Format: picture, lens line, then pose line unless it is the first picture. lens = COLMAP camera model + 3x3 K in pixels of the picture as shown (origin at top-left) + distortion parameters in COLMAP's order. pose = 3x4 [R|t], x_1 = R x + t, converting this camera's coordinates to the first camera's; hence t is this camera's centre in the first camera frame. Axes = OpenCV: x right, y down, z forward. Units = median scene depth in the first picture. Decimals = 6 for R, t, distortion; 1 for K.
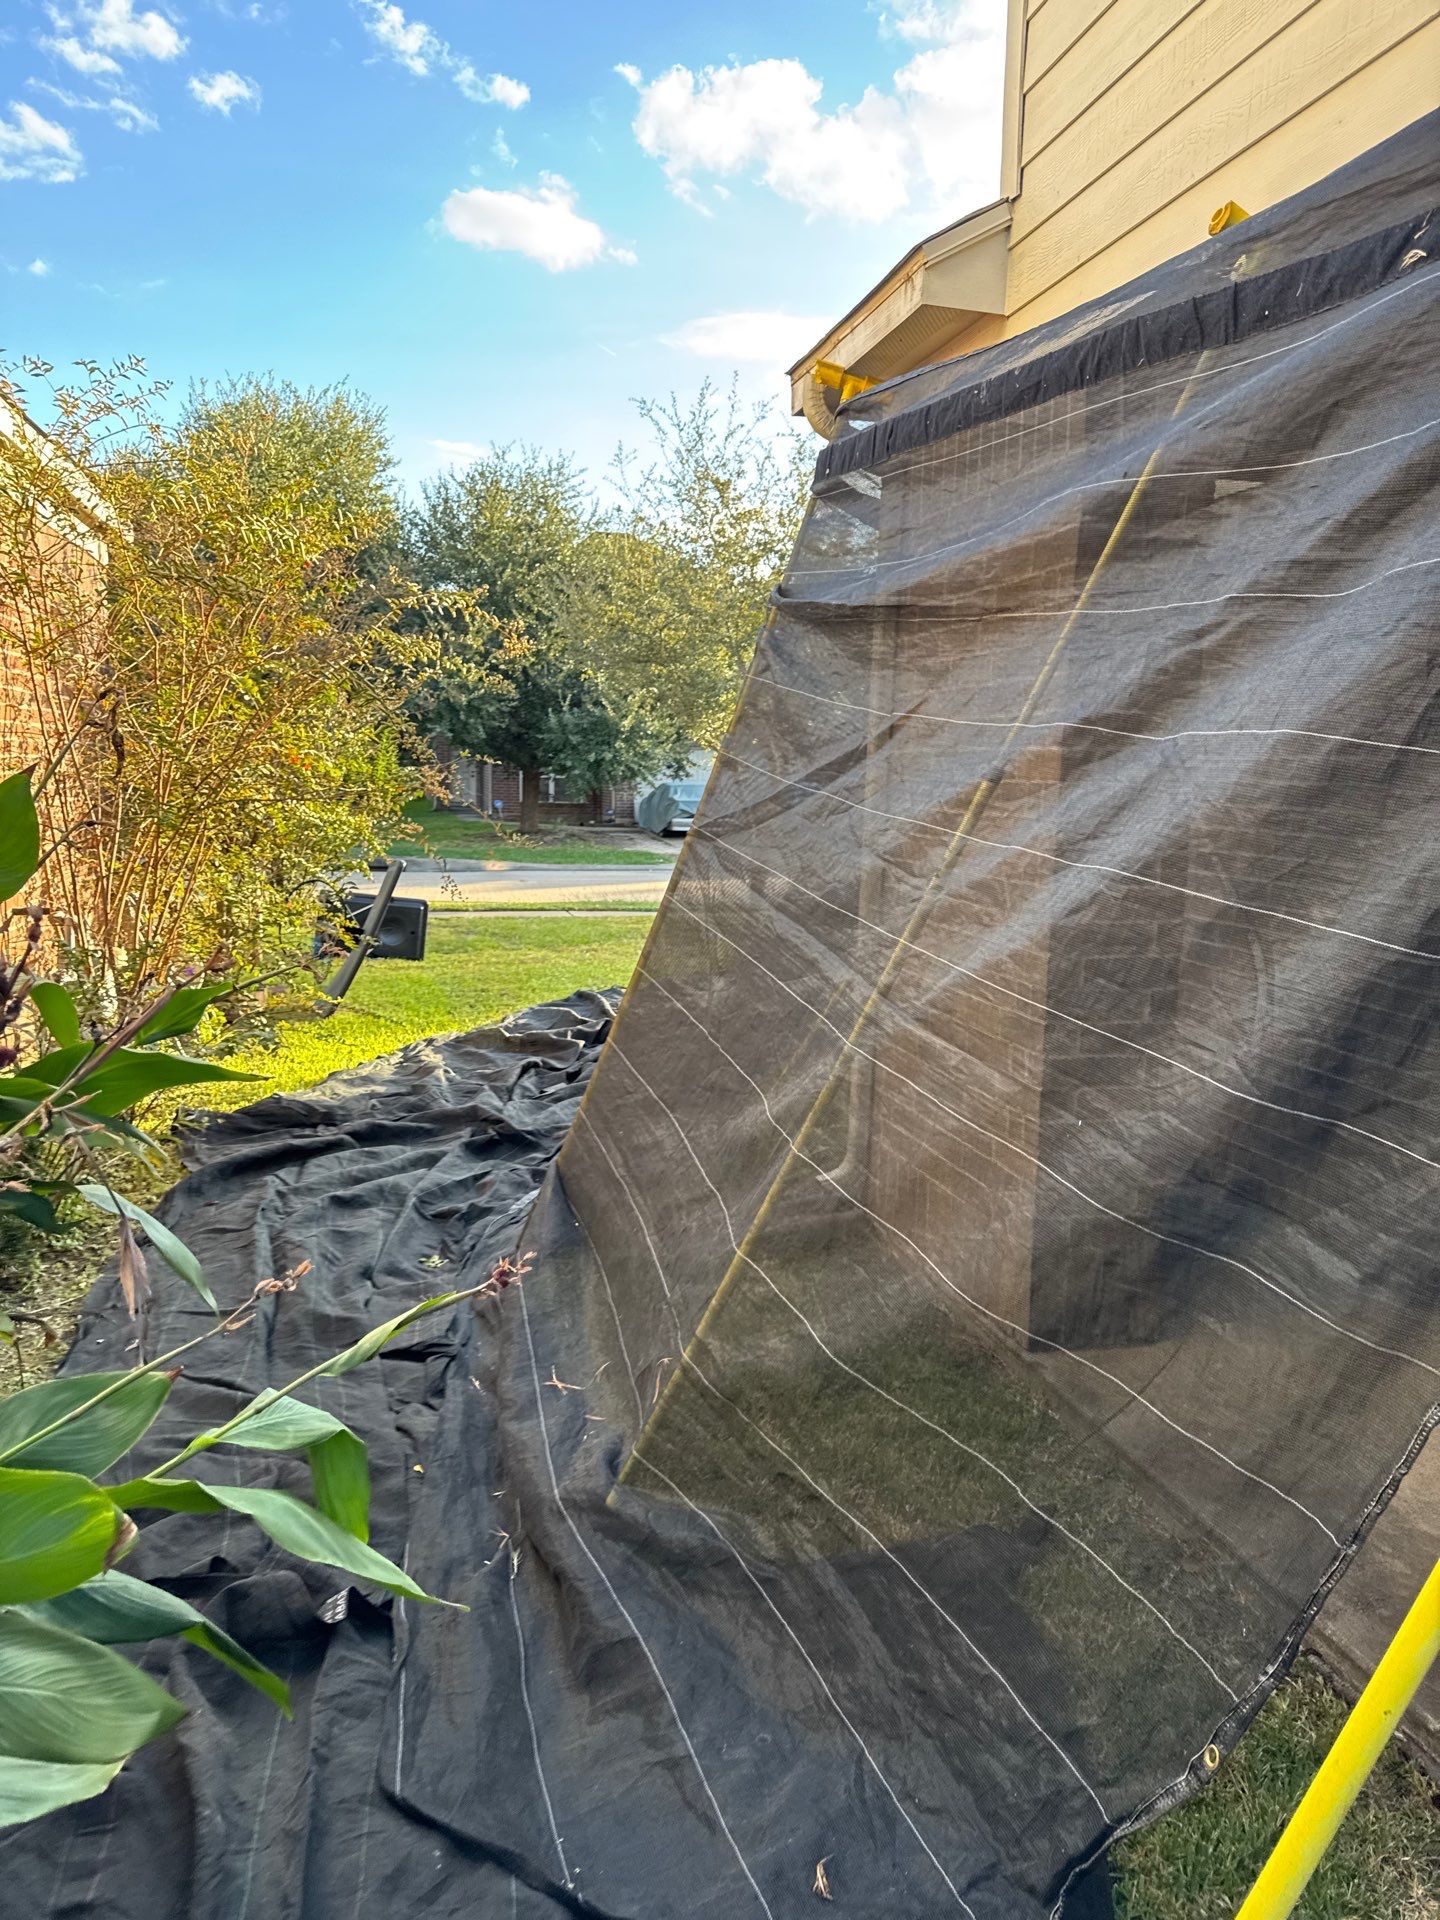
lens RADIAL K [[1349.4, 0, 720.0], [0, 1349.4, 960.0], [0, 0, 1]] dist [0.121924, -0.247027]
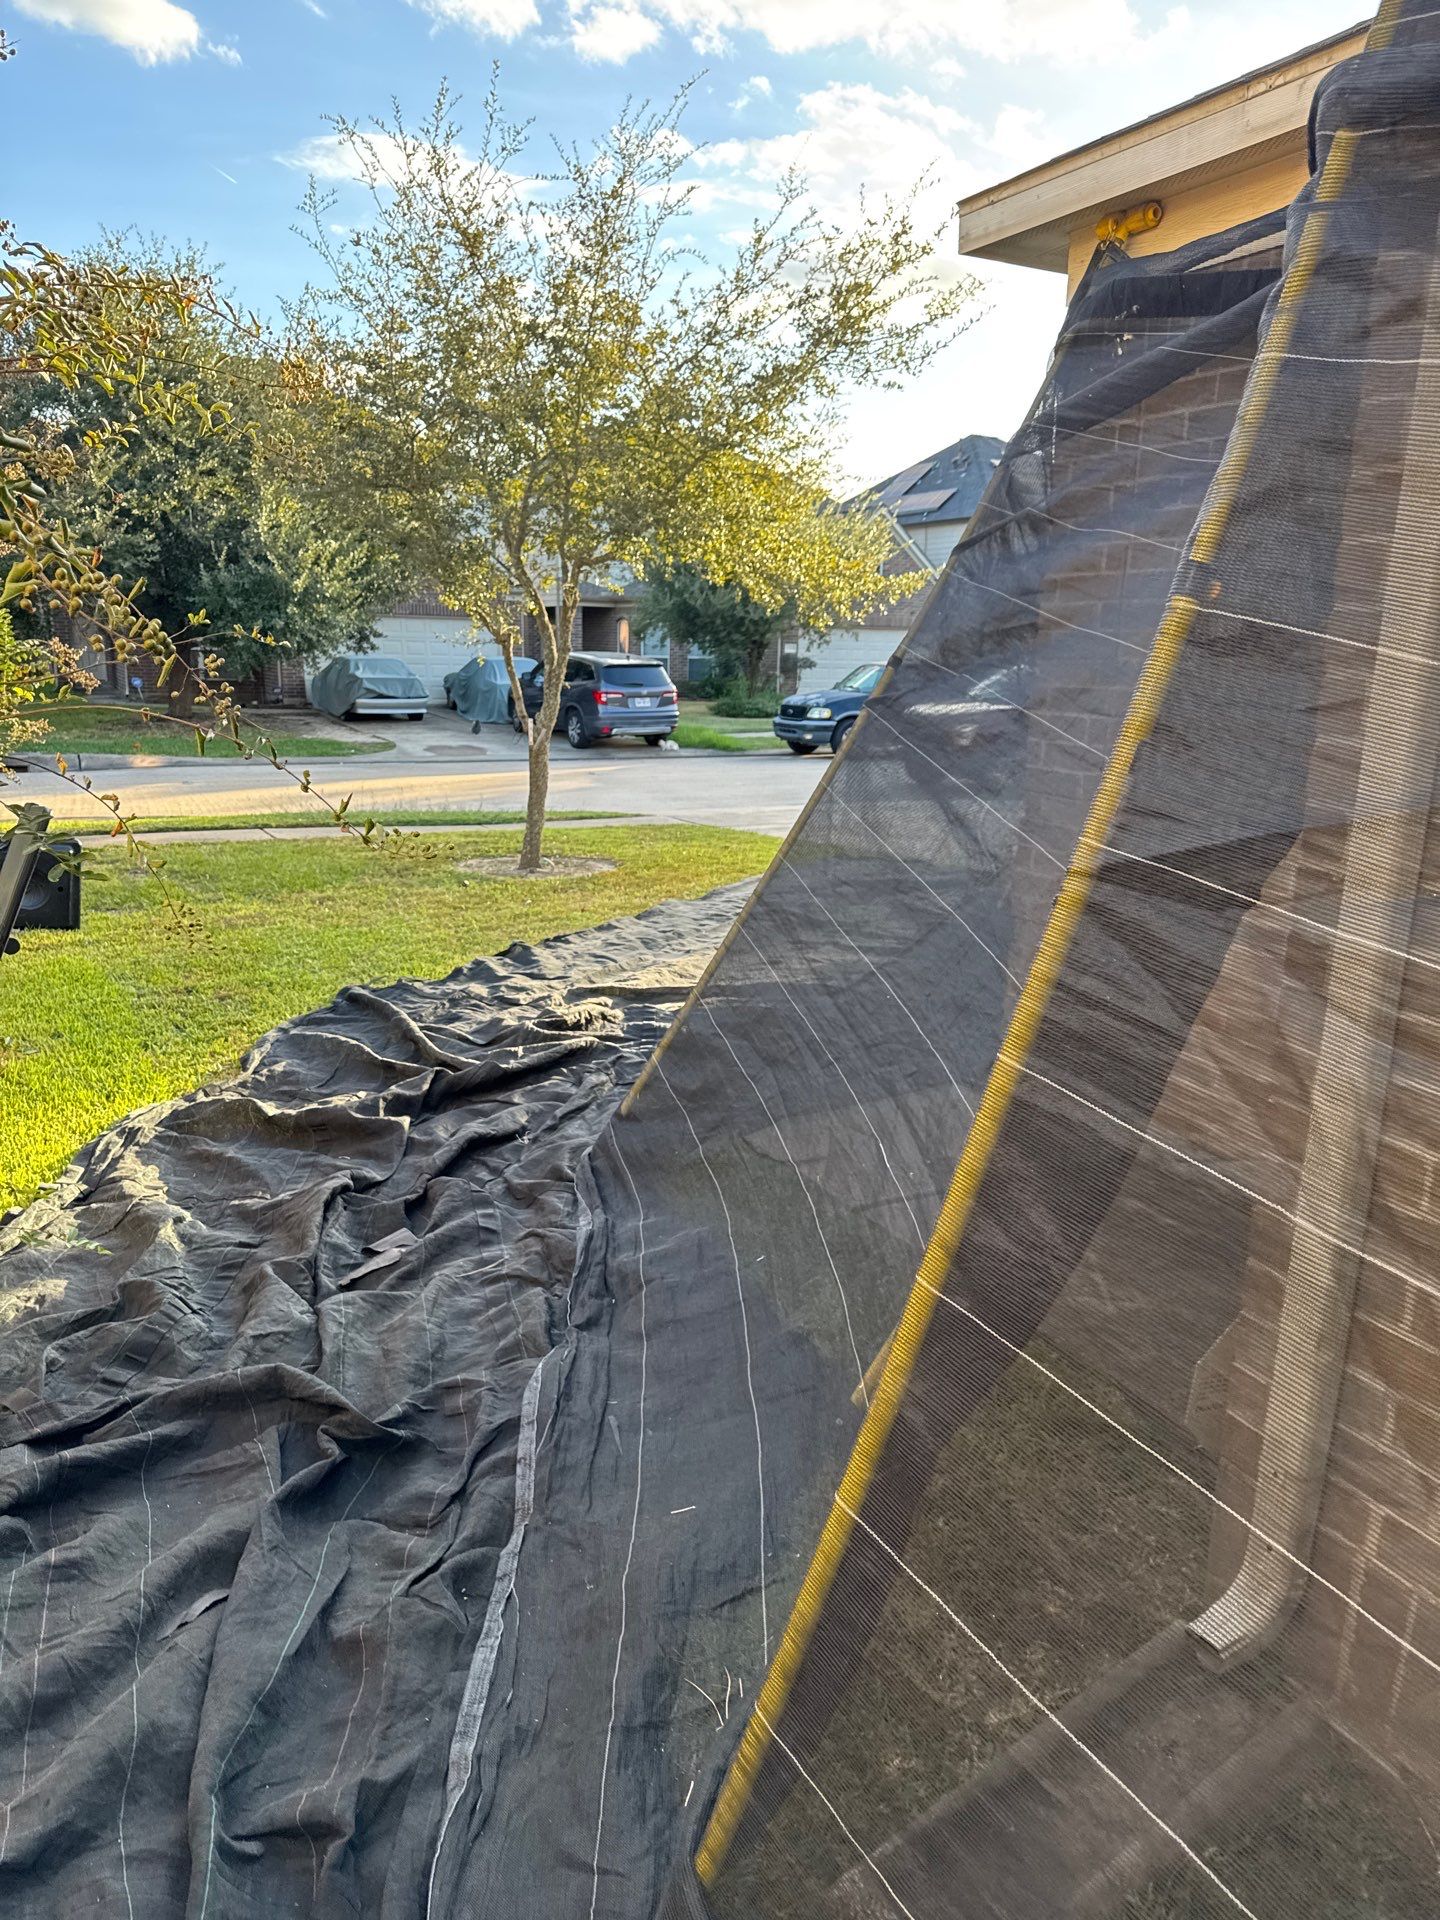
lens RADIAL K [[1341.2, 0, 654.1], [0, 1341.2, 976.5], [0, 0, 1]] dist [-0.003546, 0.027736]
pose [[0.977826, -0.048770, 0.203660, -0.036030], [0.026952, 0.993724, 0.108560, -0.019591], [-0.207677, -0.100664, 0.973004, 0.135633]]
